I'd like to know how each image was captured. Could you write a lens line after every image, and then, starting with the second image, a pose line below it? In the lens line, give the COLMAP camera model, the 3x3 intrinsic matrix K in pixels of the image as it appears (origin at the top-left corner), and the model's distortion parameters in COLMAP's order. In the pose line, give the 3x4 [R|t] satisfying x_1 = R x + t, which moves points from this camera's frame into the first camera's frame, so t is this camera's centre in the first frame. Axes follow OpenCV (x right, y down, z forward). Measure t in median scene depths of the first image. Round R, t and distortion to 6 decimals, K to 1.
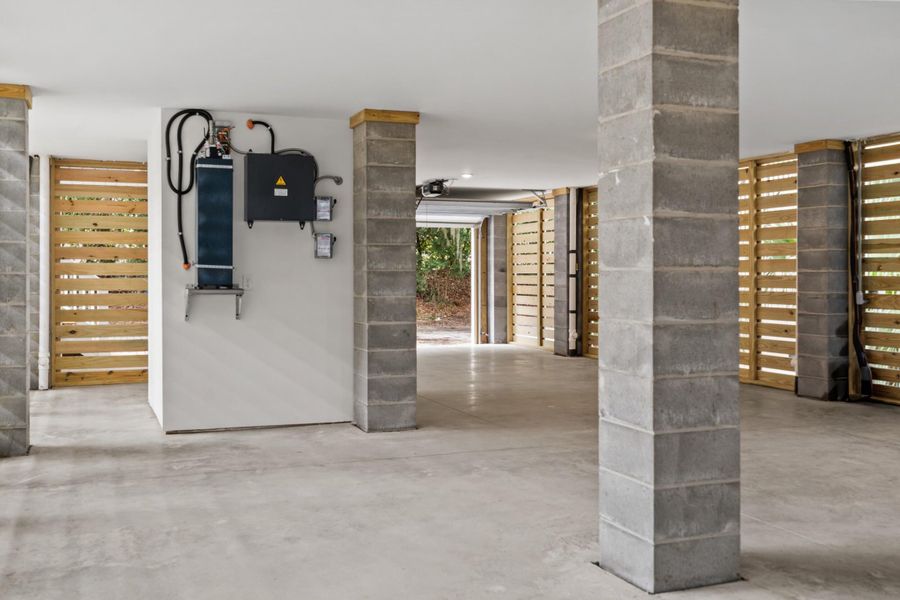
lens RADIAL K [[998.9, 0, 449.4], [0, 998.9, 300.5], [0, 0, 1]] dist [0.004871, 0.000000]
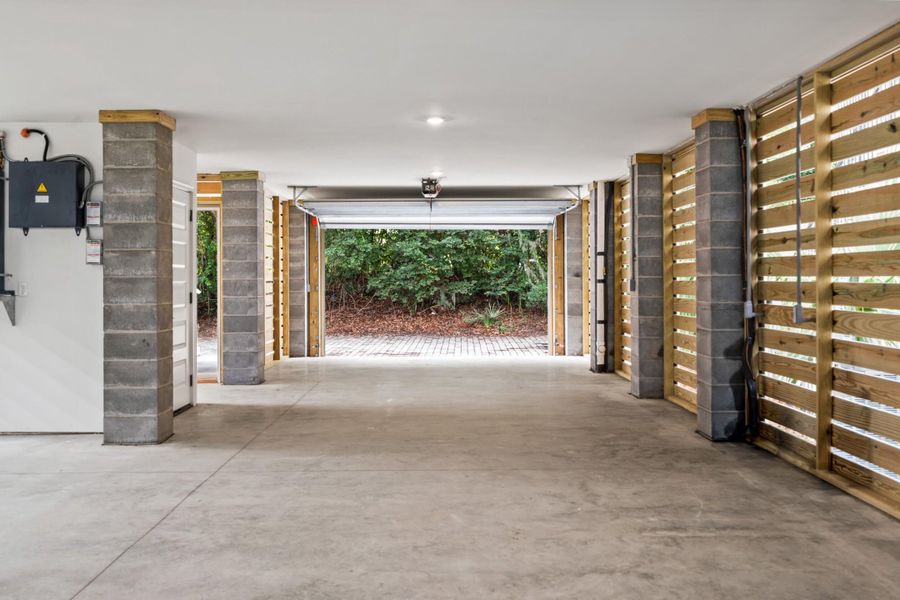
lens RADIAL K [[998.9, 0, 449.7], [0, 998.9, 296.2], [0, 0, 1]] dist [0.004871, 0.000000]
pose [[0.923348, 0.003626, -0.383948, 0.584449], [-0.007202, 0.999943, -0.007874, -0.006101], [0.383897, 0.010036, 0.923321, 0.230221]]
